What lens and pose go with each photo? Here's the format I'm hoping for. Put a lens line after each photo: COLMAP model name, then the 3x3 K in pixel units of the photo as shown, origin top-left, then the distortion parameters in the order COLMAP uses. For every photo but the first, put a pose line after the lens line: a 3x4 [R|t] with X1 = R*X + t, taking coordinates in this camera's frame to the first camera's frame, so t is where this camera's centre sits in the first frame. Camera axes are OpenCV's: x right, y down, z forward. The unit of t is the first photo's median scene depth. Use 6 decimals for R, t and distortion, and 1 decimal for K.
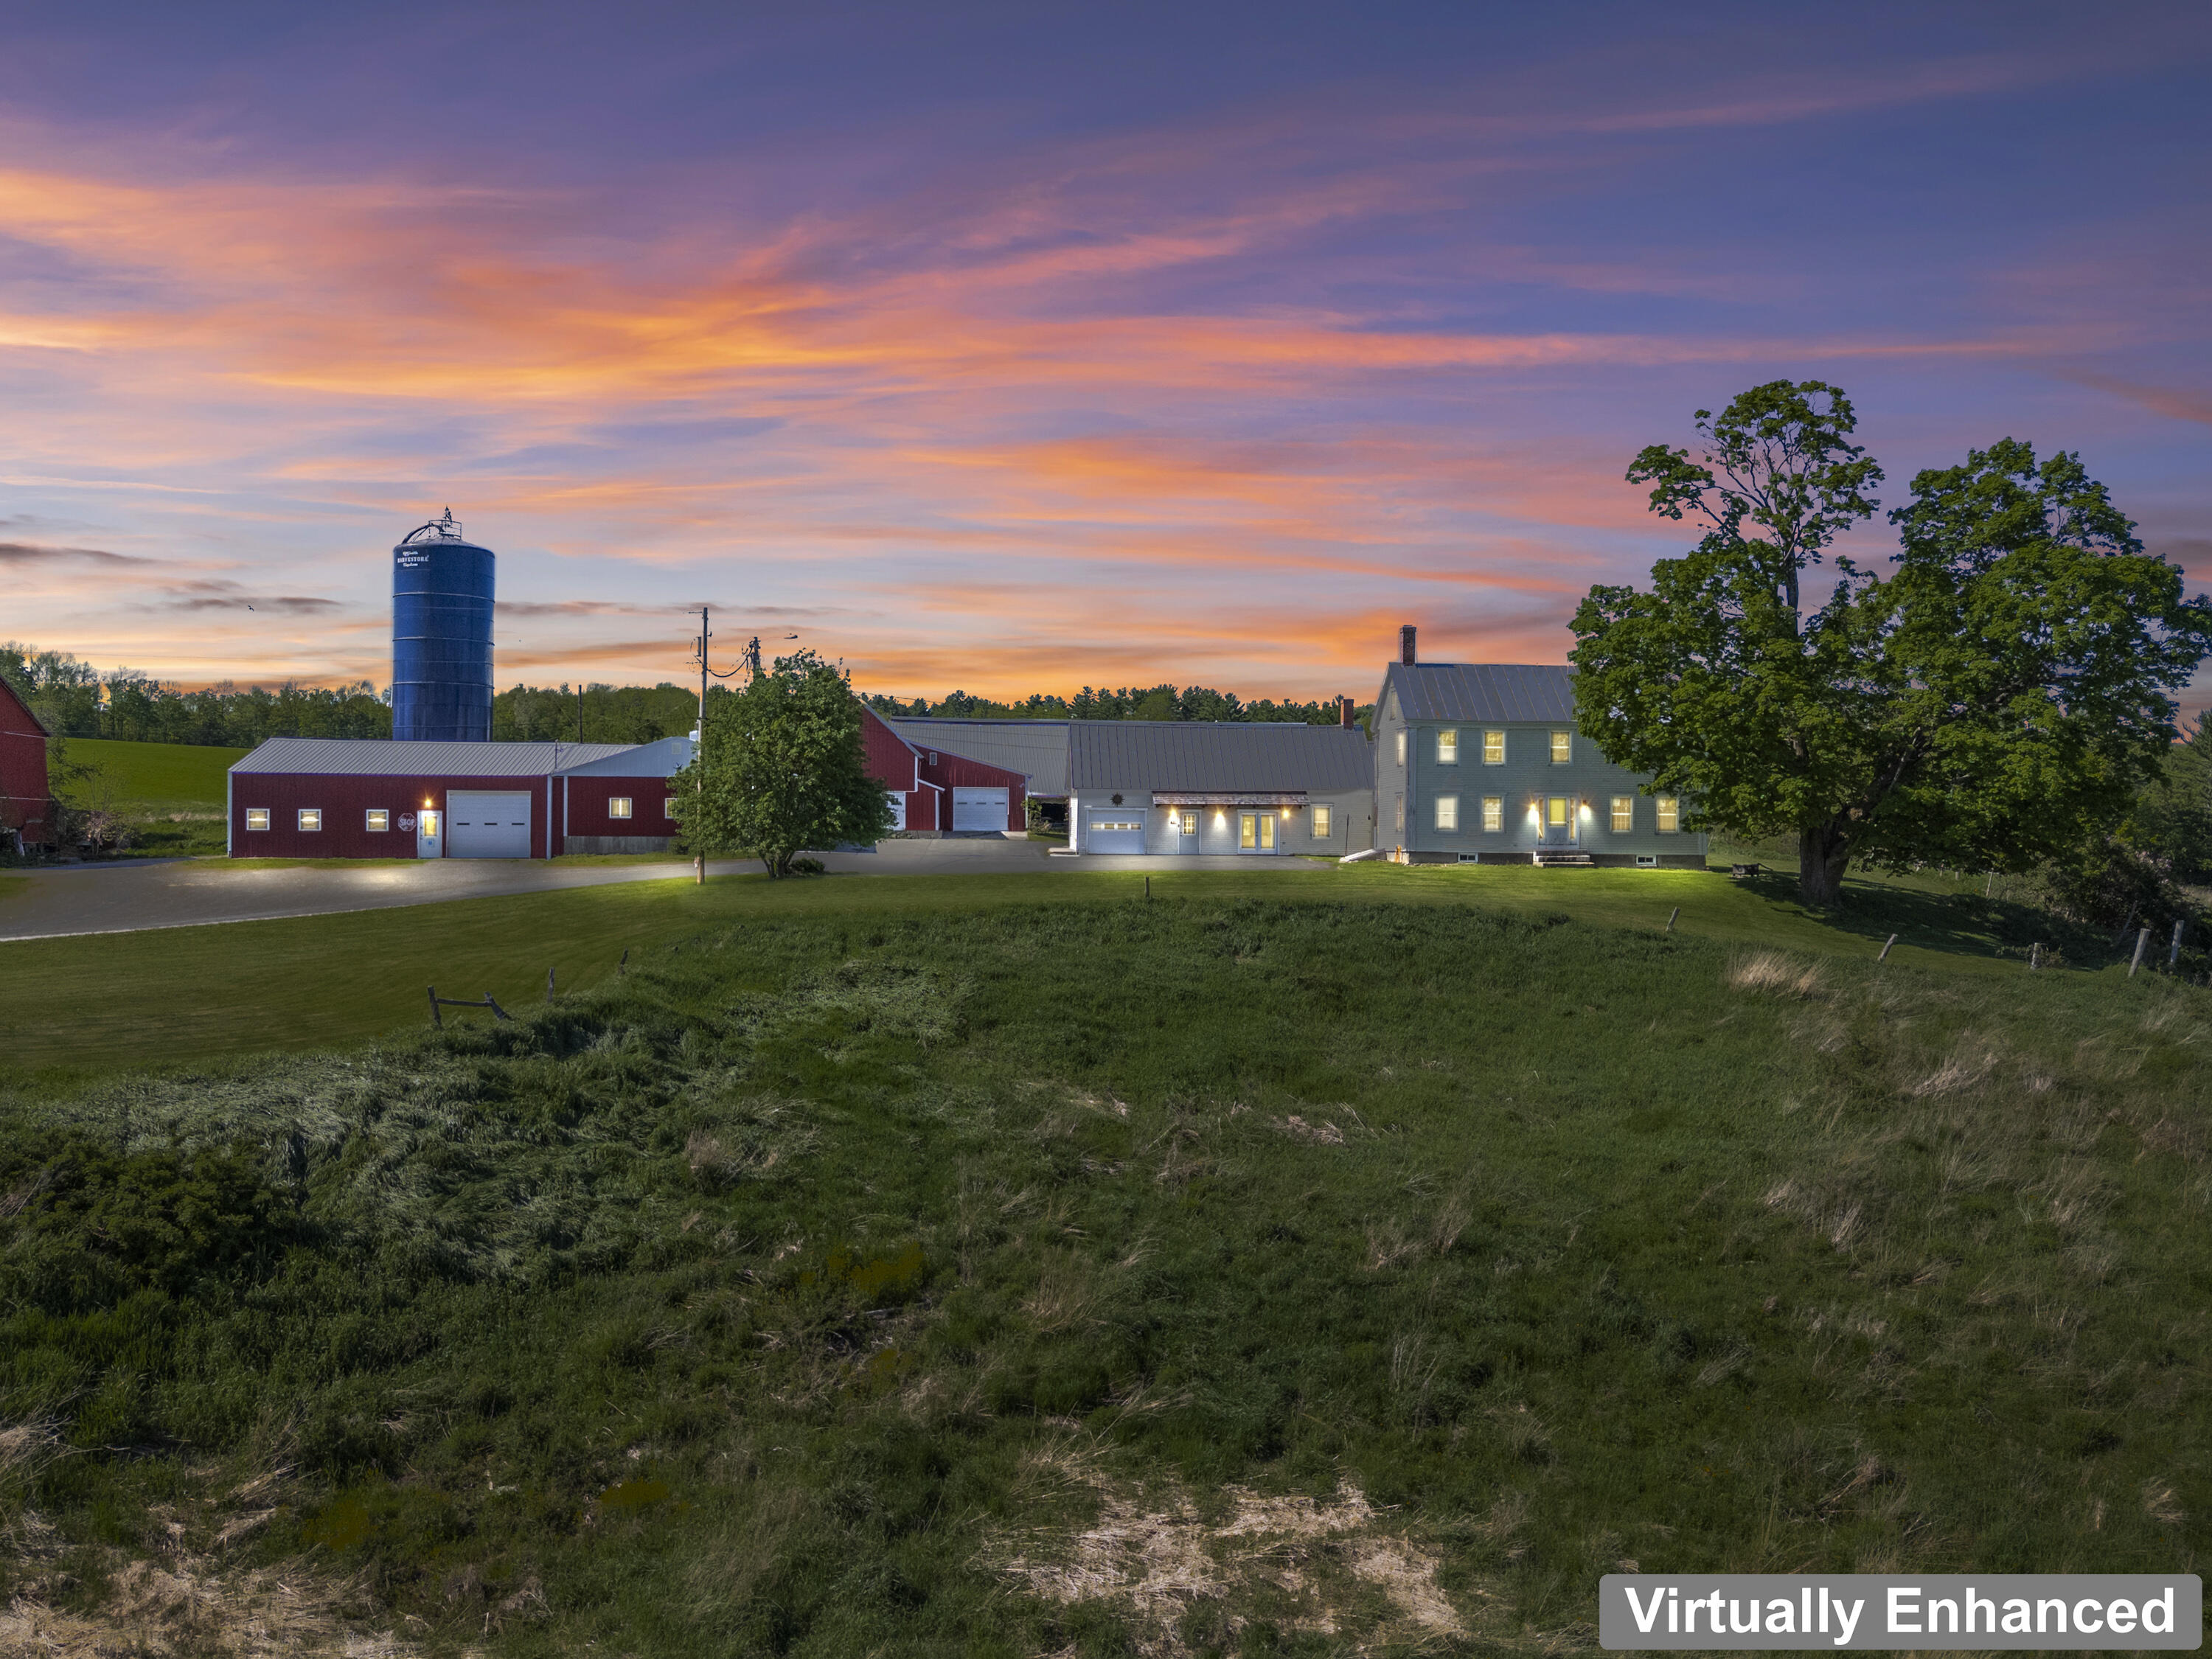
lens RADIAL K [[1719.0, 0, 1106.0], [0, 1719.0, 829.5], [0, 0, 1]] dist [0.076202, -0.050141]
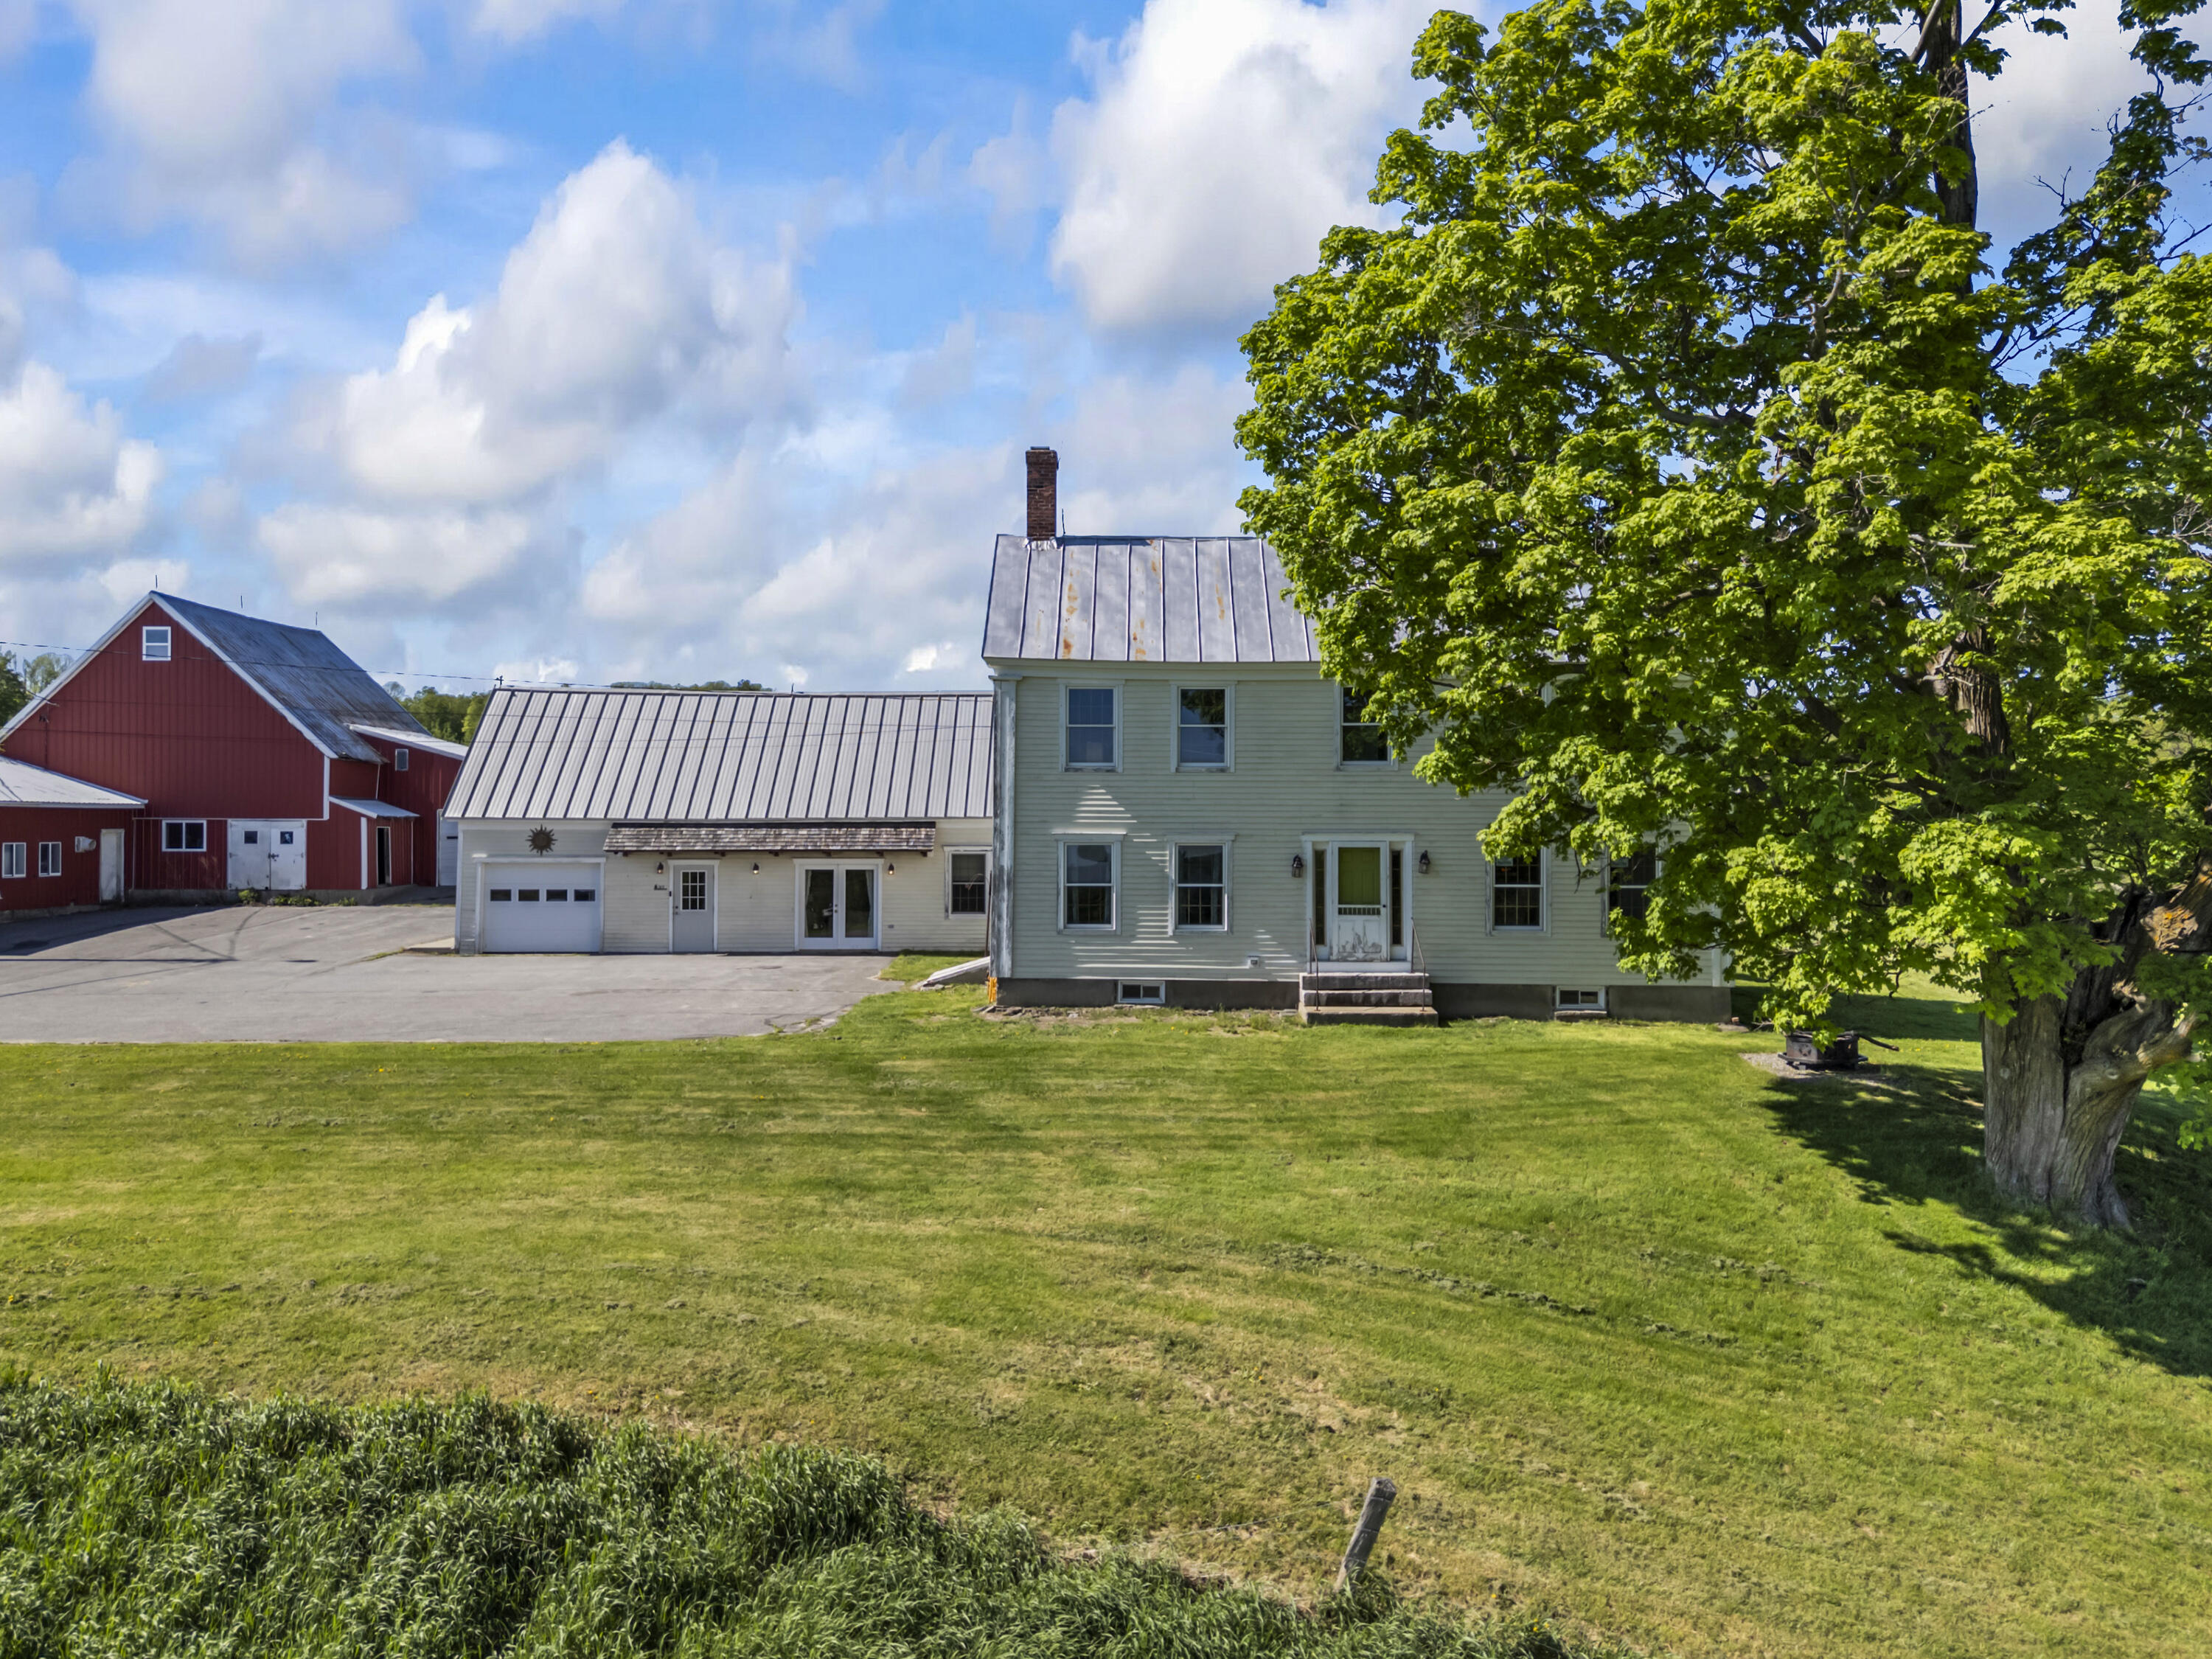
lens RADIAL K [[1719.0, 0, 1106.0], [0, 1719.0, 829.5], [0, 0, 1]] dist [0.076202, -0.050141]
pose [[0.997916, -0.002021, -0.064488, 0.277026], [0.001879, 0.999996, -0.002259, -0.026767], [0.064492, 0.002133, 0.997916, 0.711817]]
